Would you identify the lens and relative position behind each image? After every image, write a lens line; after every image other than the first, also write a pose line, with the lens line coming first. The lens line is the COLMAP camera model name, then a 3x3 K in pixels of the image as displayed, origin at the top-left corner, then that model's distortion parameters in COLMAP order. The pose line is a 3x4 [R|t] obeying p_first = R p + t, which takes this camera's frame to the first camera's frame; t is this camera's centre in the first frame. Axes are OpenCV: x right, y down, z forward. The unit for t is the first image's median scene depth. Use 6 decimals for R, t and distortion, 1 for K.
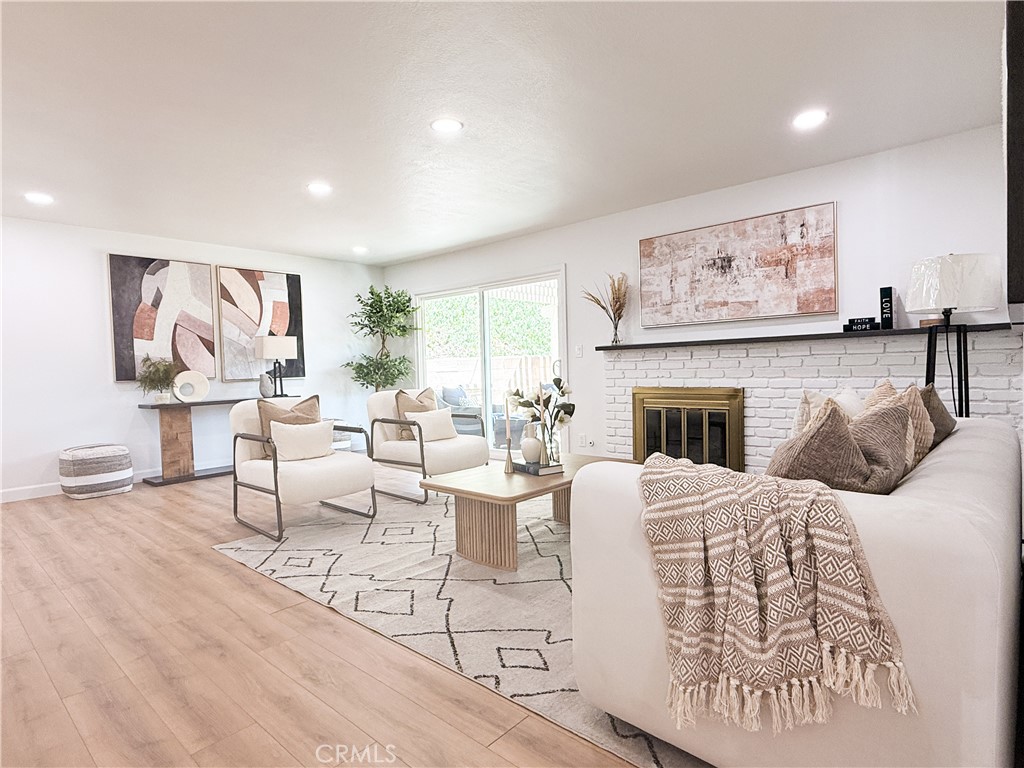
lens RADIAL K [[549.9, 0, 518.4], [0, 549.9, 388.7], [0, 0, 1]] dist [-0.000735, -0.006283]
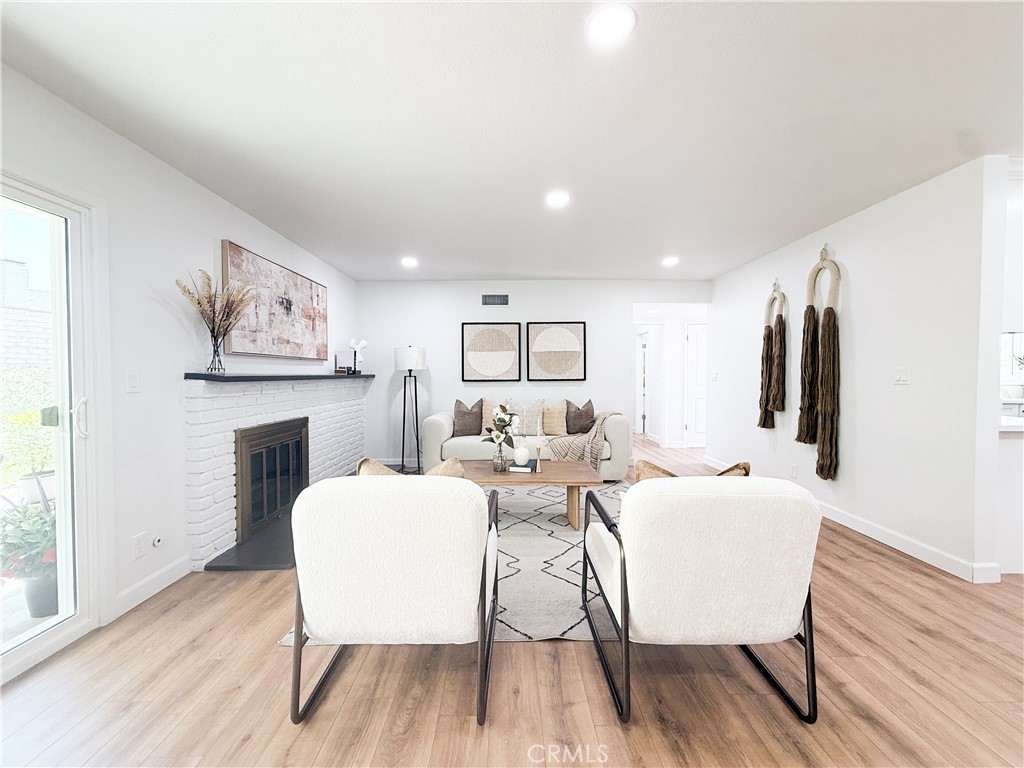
lens RADIAL K [[417.2, 0, 502.7], [0, 417.2, 383.8], [0, 0, 1]] dist [-0.002406, 0.000136]
pose [[-0.661692, 0.012977, 0.749664, -0.477324], [0.048615, 0.998489, 0.025626, -0.064545], [-0.748198, 0.053401, -0.661322, 1.111942]]
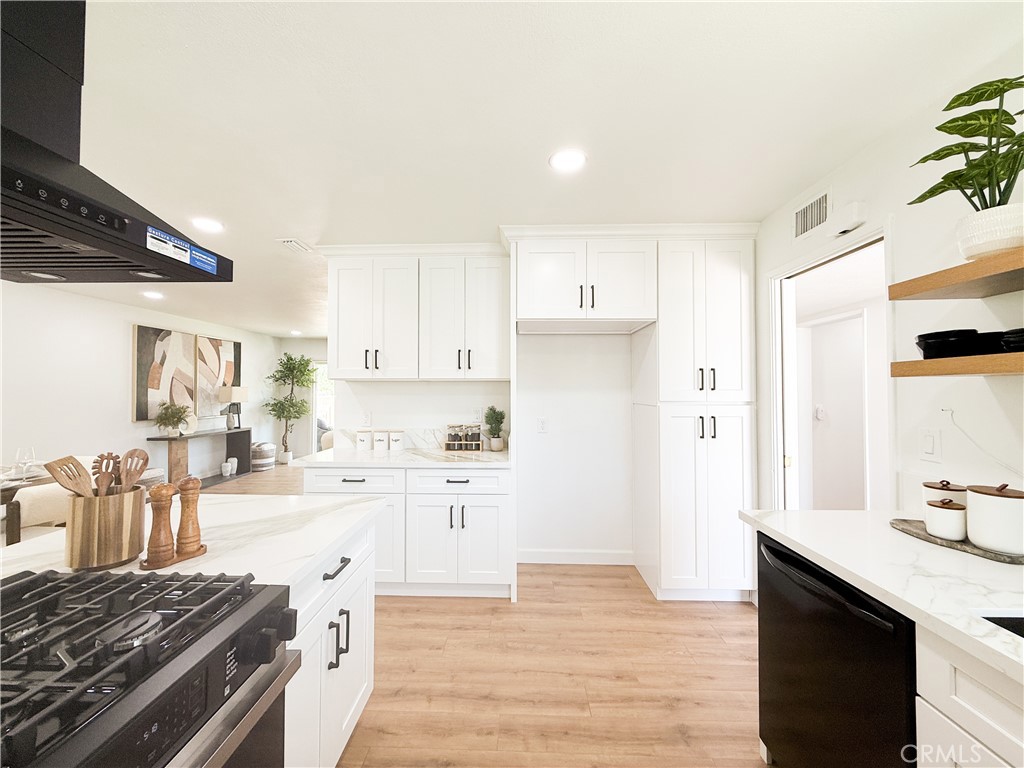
lens RADIAL K [[417.2, 0, 510.9], [0, 417.2, 379.7], [0, 0, 1]] dist [-0.002406, 0.000136]
pose [[0.771754, 0.045304, 0.634306, -0.717504], [0.004421, 0.997053, -0.076591, -0.033723], [-0.635906, 0.061913, 0.769279, -0.362992]]
